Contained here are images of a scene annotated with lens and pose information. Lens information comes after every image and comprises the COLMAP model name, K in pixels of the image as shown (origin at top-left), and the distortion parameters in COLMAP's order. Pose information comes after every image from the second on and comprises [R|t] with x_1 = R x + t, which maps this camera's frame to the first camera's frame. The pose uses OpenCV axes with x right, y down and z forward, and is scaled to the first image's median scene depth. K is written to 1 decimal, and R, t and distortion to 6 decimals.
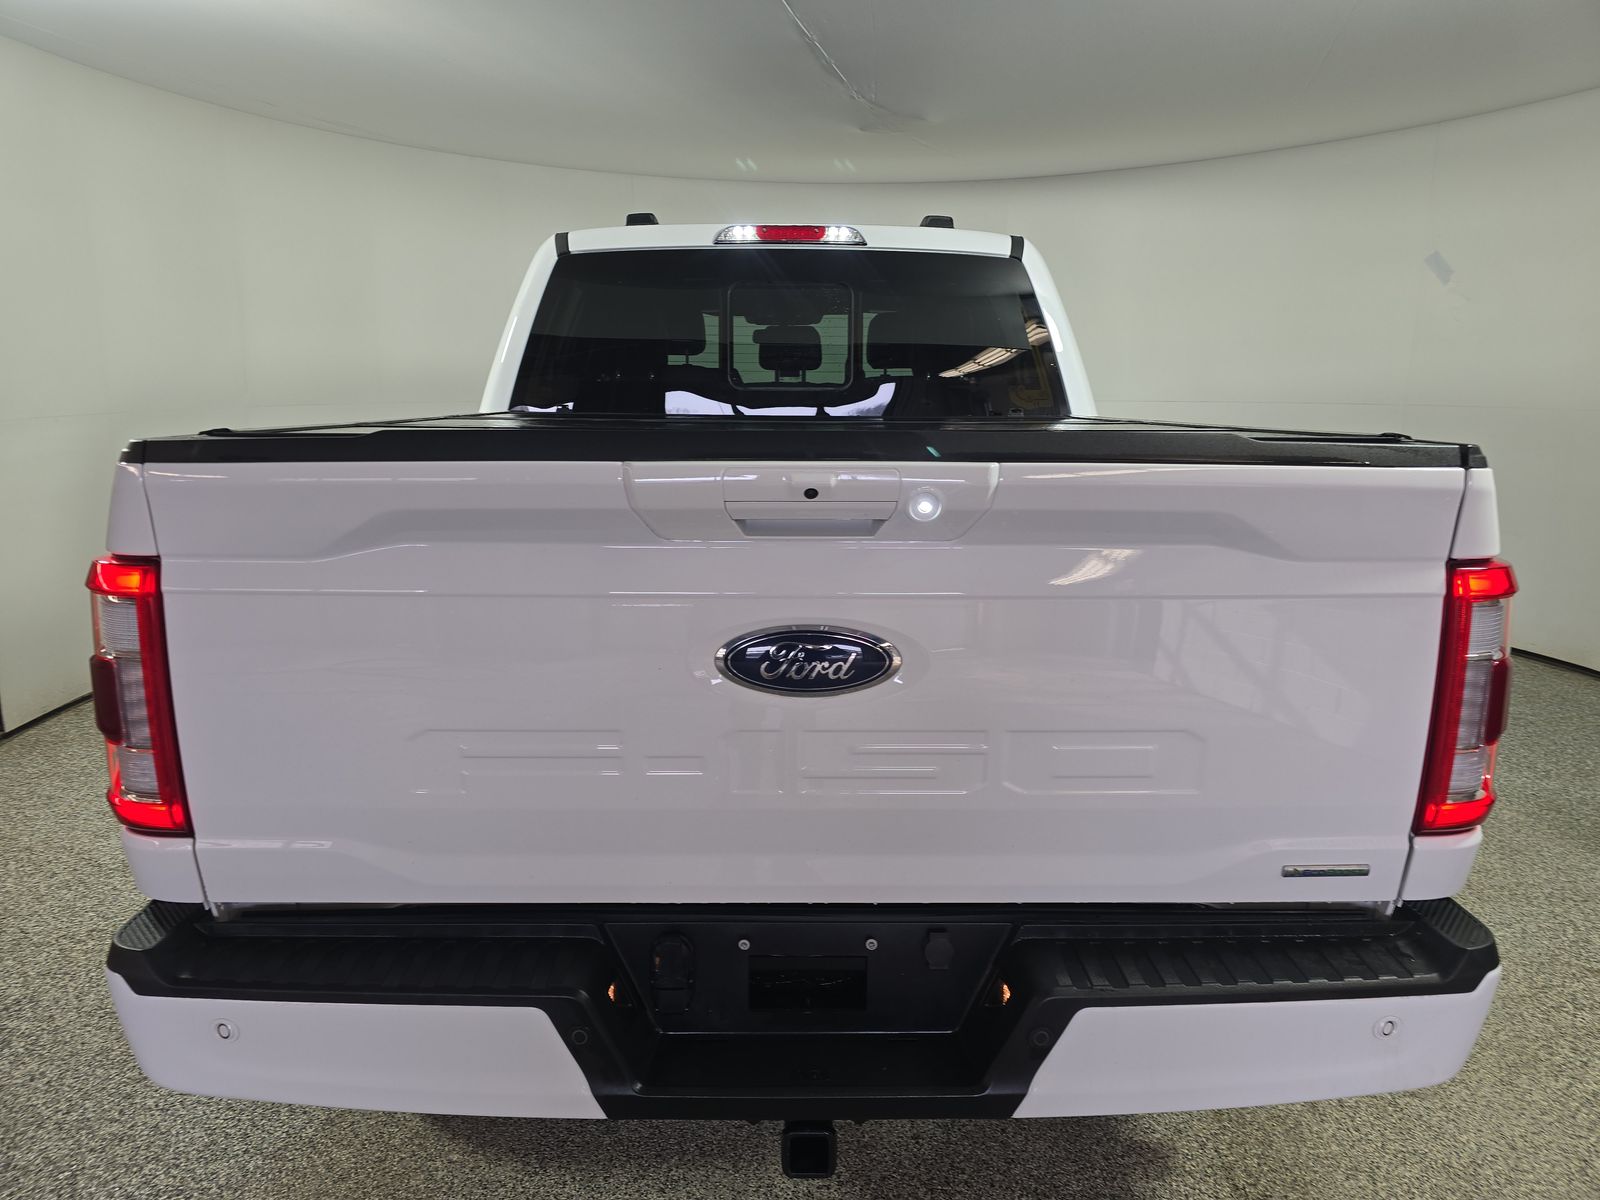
lens RADIAL K [[1122.9, 0, 796.6], [0, 1122.9, 619.7], [0, 0, 1]] dist [0.122570, -0.201030]
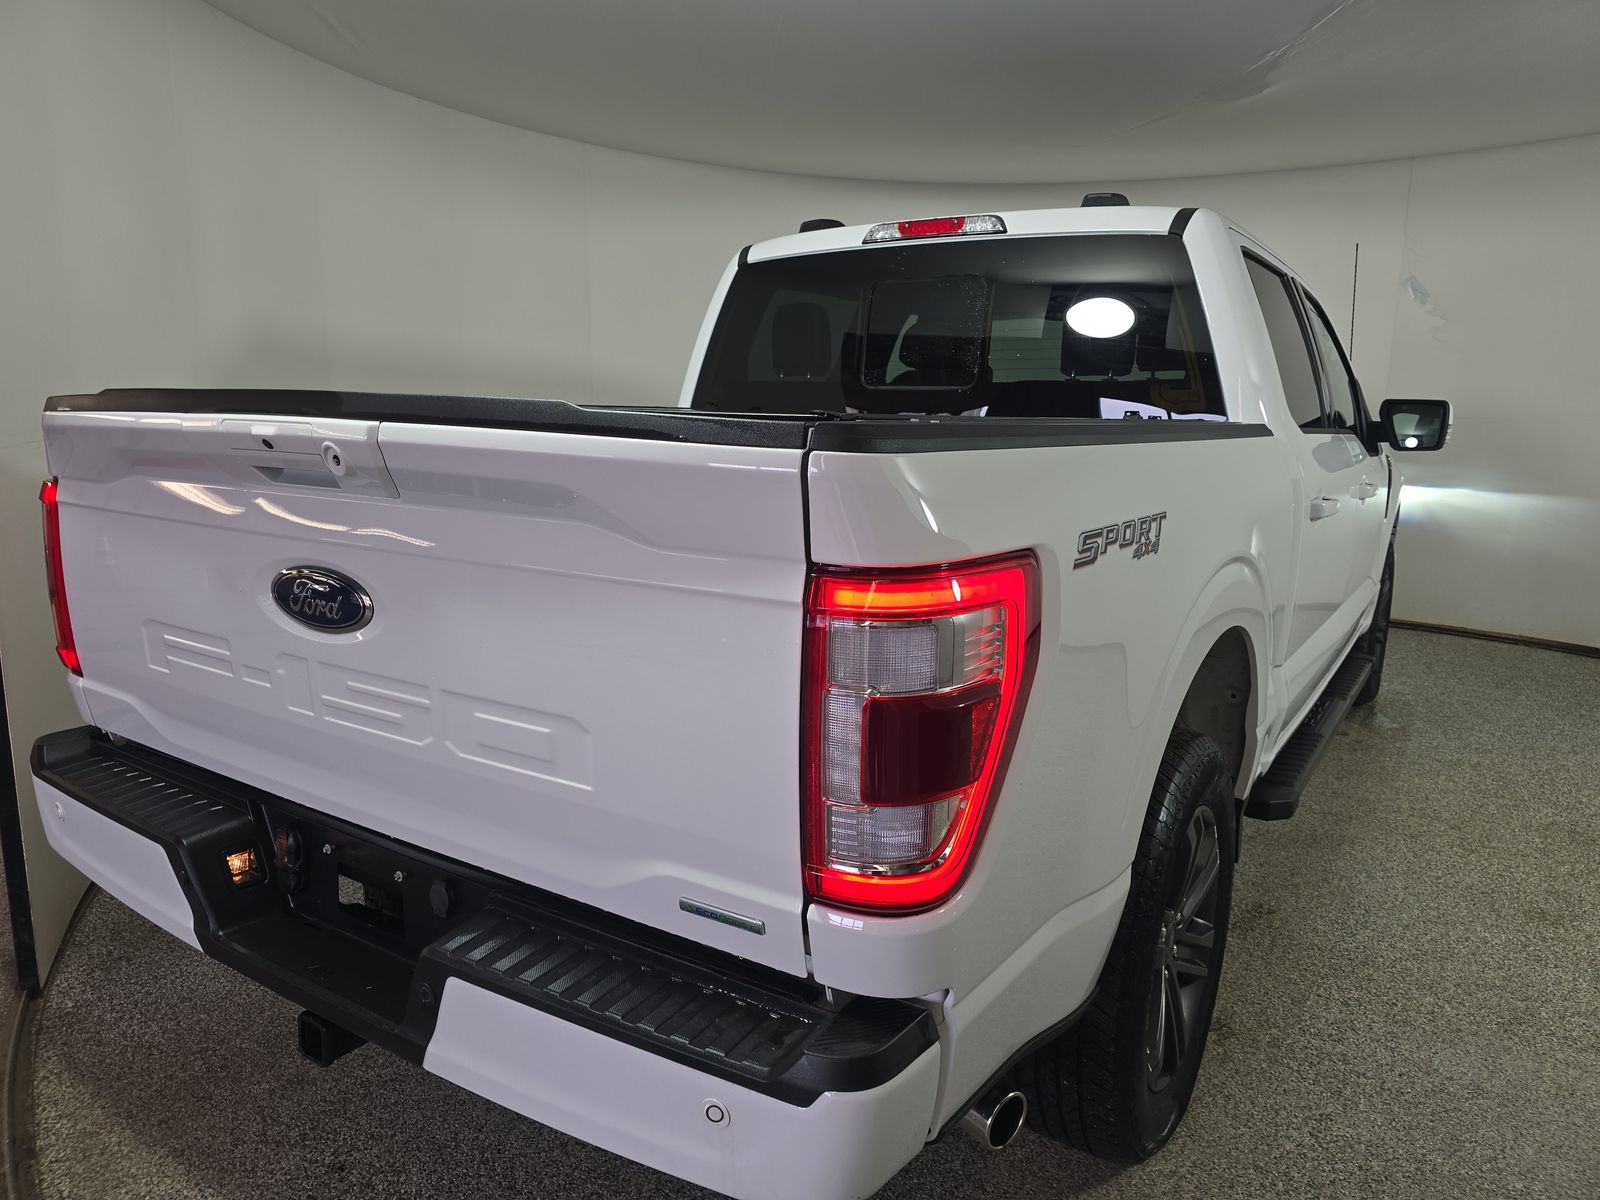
lens RADIAL K [[1136.7, 0, 802.1], [0, 1136.7, 620.9], [0, 0, 1]] dist [0.041991, -0.003466]
pose [[0.811304, 0.119052, -0.572374, 0.548013], [-0.131836, 0.991084, 0.019273, -0.014017], [0.569565, 0.059824, 0.819766, 0.177277]]
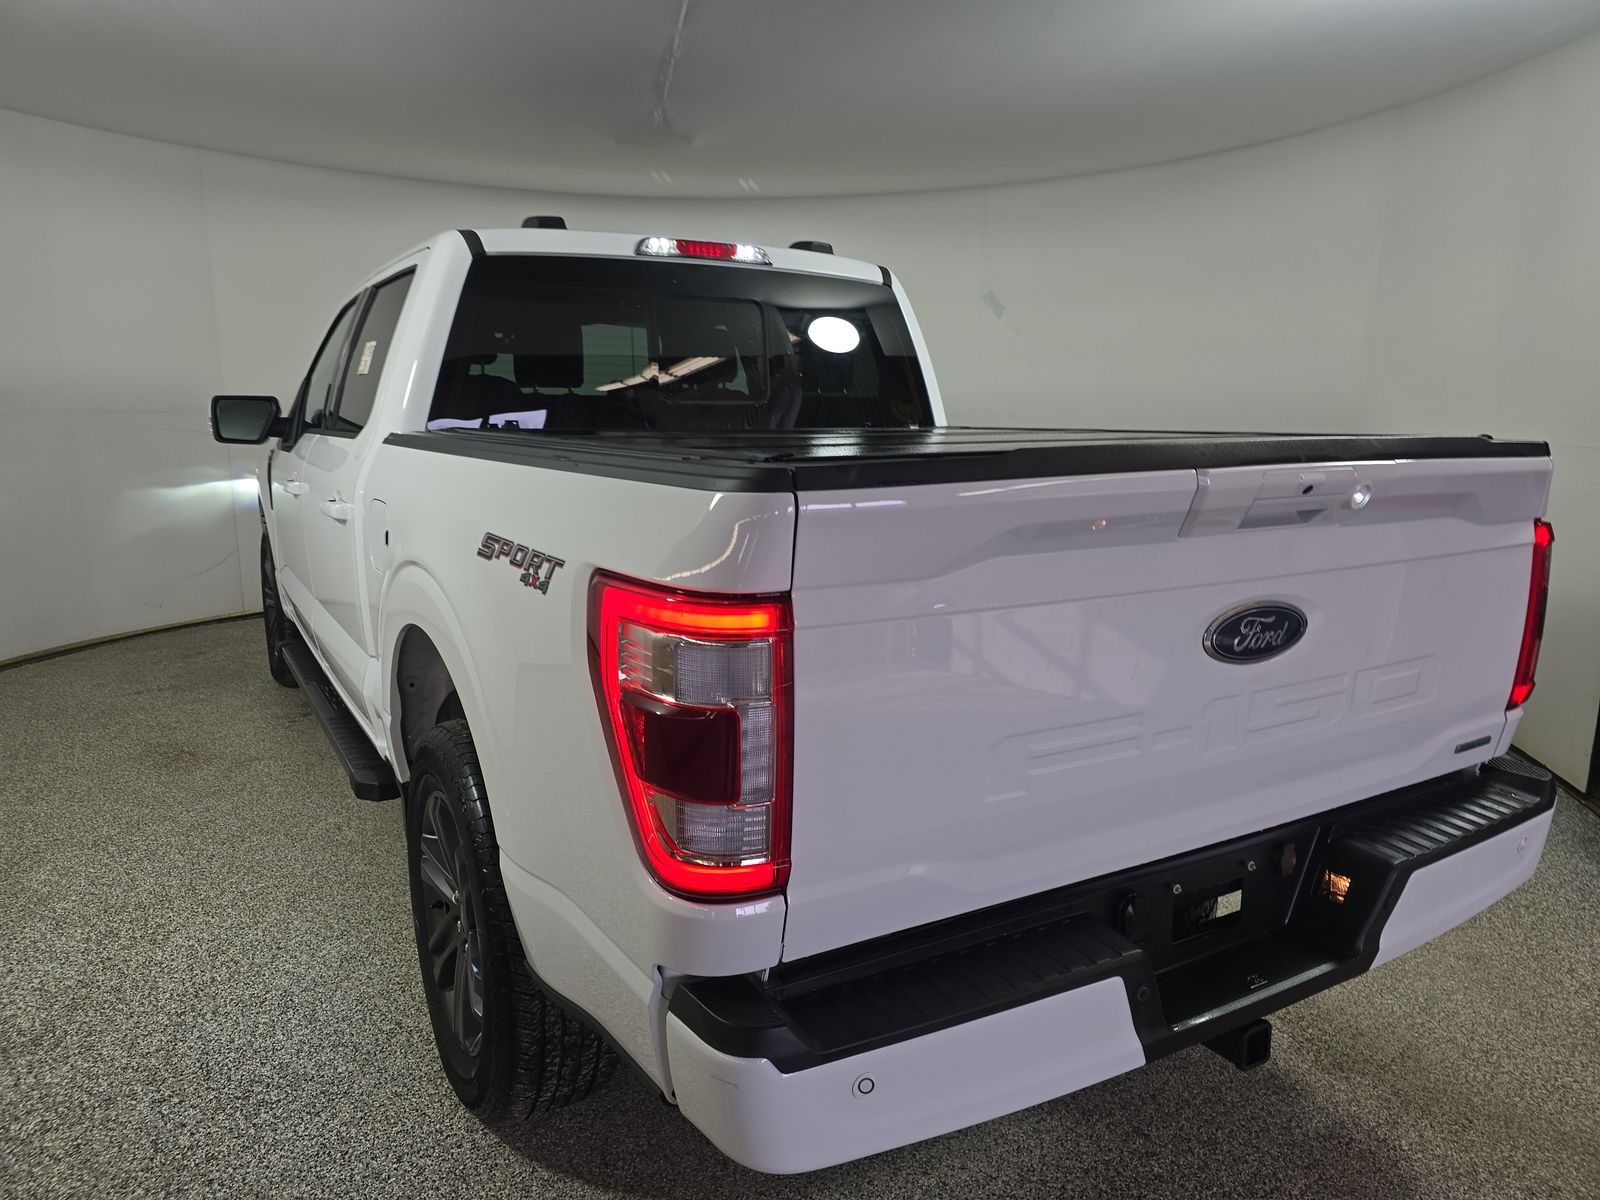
lens RADIAL K [[1136.7, 0, 802.1], [0, 1136.7, 620.9], [0, 0, 1]] dist [0.041991, -0.003466]
pose [[0.853236, -0.098375, 0.512163, -0.530170], [0.102882, 0.994500, 0.019626, -0.025362], [-0.511277, 0.035947, 0.858664, 0.107667]]
